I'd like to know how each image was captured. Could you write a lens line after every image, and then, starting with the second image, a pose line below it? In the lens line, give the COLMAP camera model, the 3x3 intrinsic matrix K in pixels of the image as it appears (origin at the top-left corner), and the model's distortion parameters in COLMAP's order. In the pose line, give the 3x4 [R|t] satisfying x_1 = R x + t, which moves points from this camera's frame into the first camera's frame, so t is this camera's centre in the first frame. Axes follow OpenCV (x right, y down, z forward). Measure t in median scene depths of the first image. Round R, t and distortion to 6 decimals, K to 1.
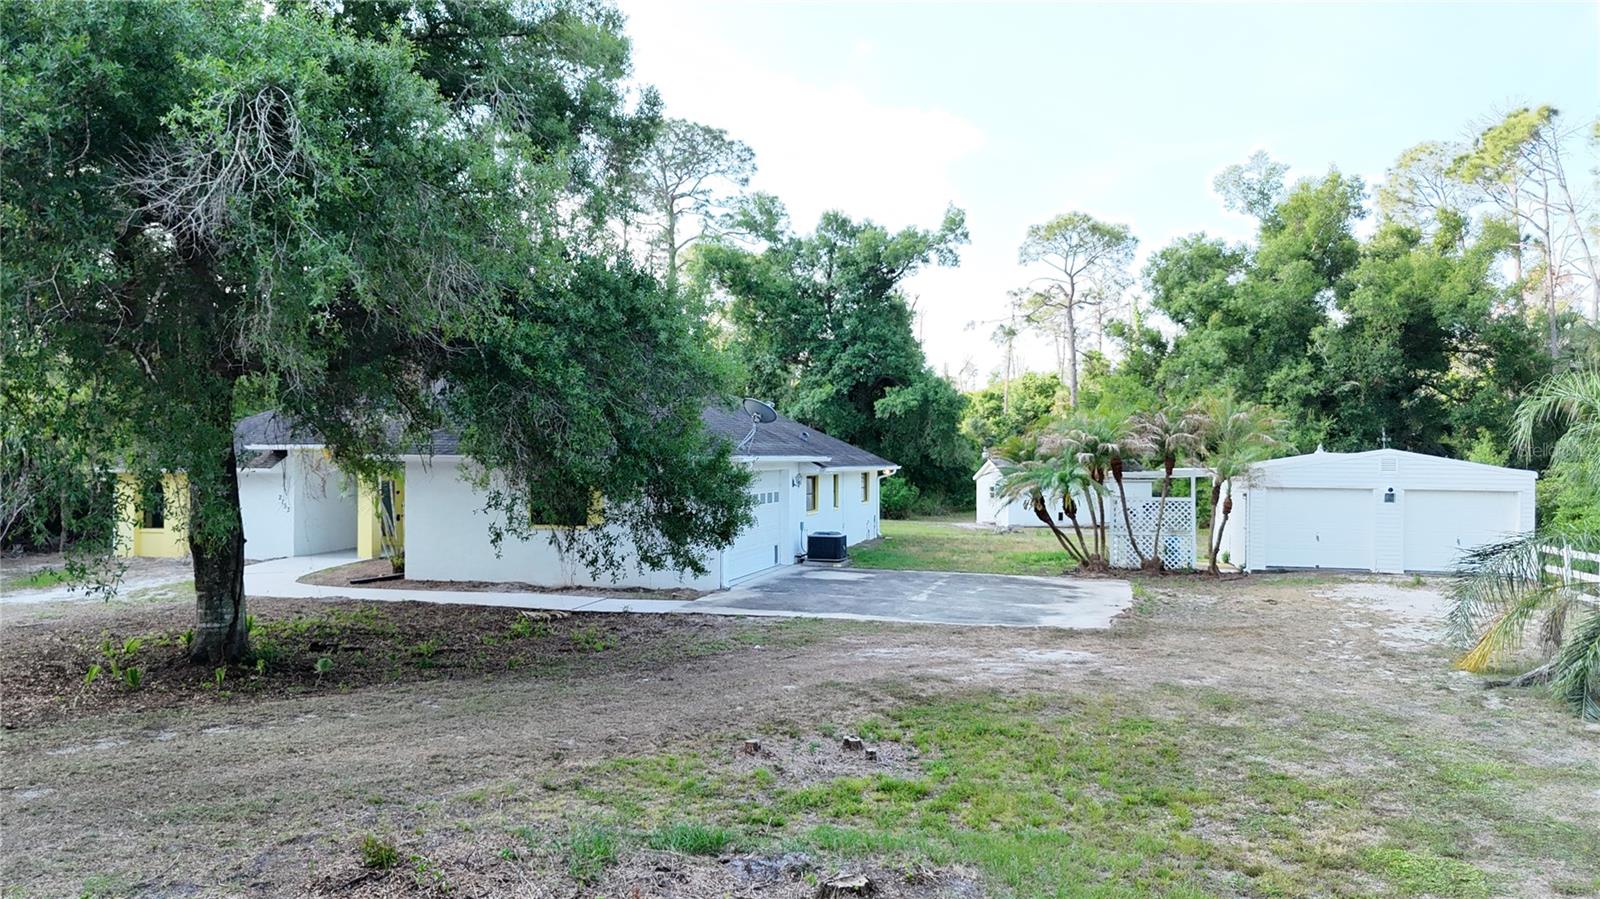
lens RADIAL K [[1174.2, 0, 797.3], [0, 1174.2, 457.6], [0, 0, 1]] dist [0.089969, -0.118134]
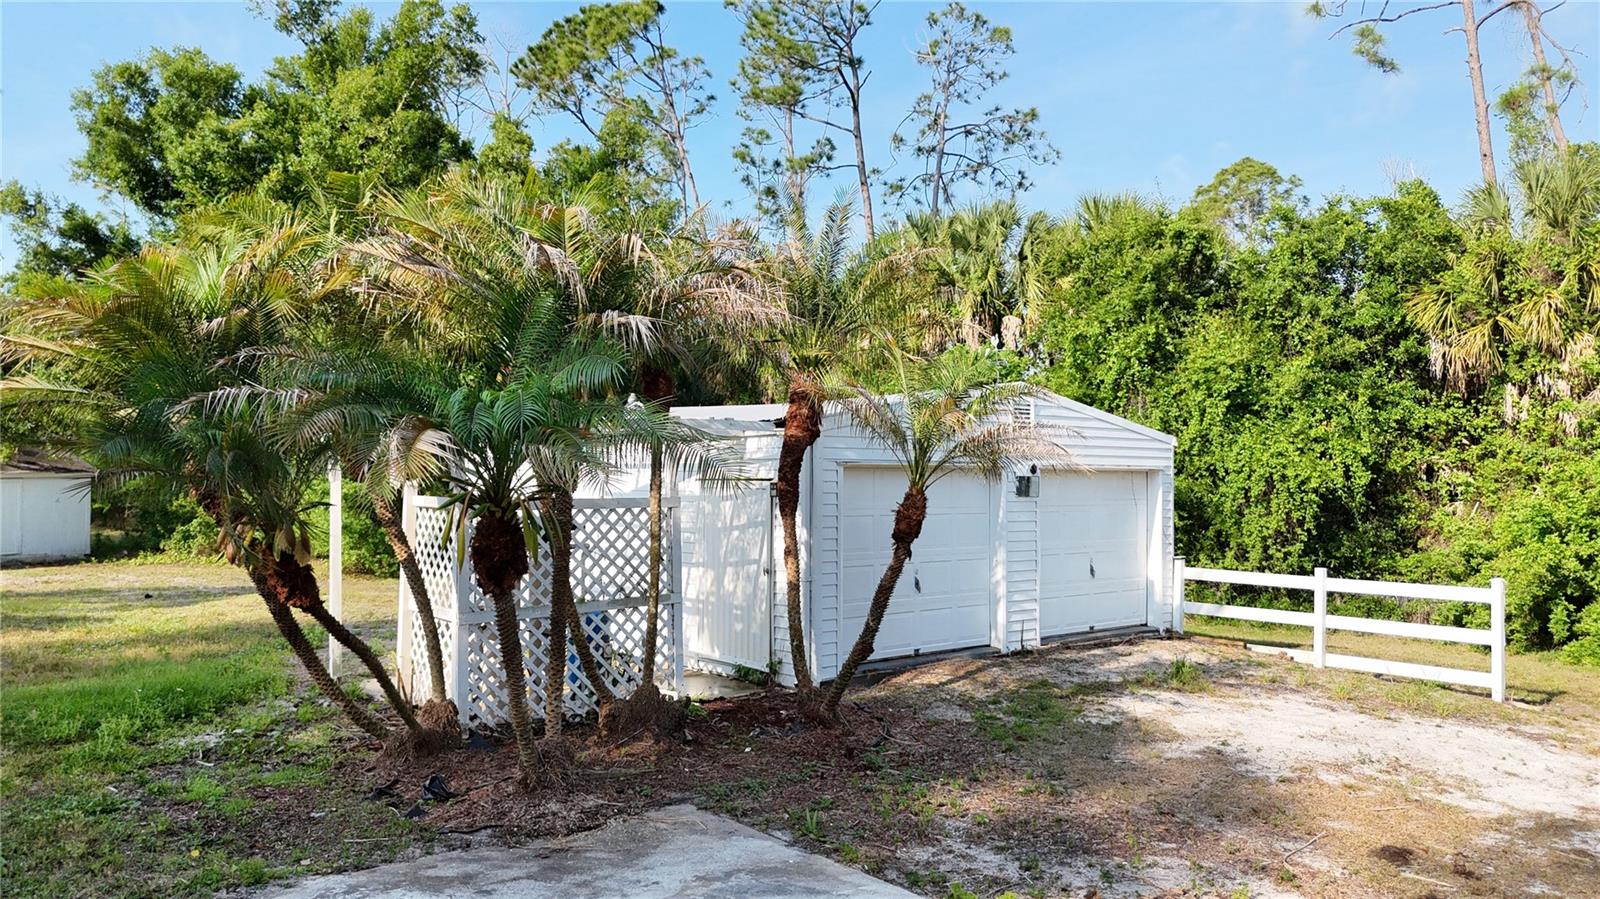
lens RADIAL K [[1176.1, 0, 802.8], [0, 1176.1, 469.2], [0, 0, 1]] dist [0.090916, -0.120095]
pose [[0.585984, -0.001419, 0.810321, 0.037296], [-0.004870, 0.999974, 0.005273, 0.012512], [-0.810308, -0.007036, 0.585962, 0.406296]]
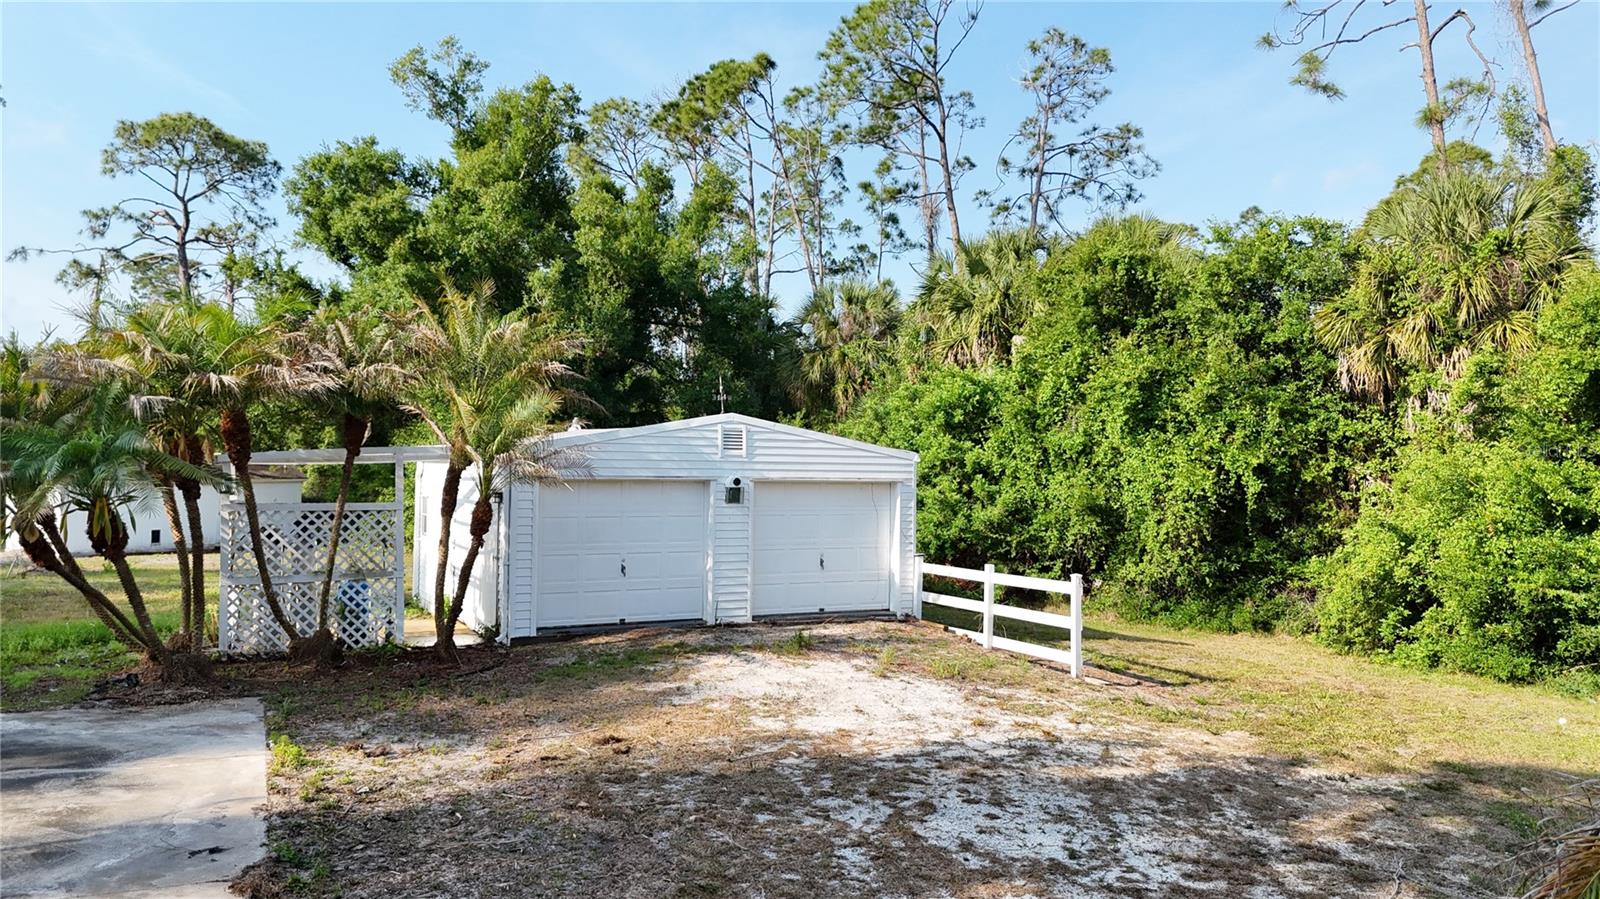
lens RADIAL K [[1174.2, 0, 797.3], [0, 1174.2, 457.6], [0, 0, 1]] dist [0.089969, -0.118134]
pose [[0.770258, 0.007061, 0.637693, 0.076431], [-0.003815, 0.999972, -0.006465, 0.009352], [-0.637721, 0.002547, 0.770263, 0.269375]]
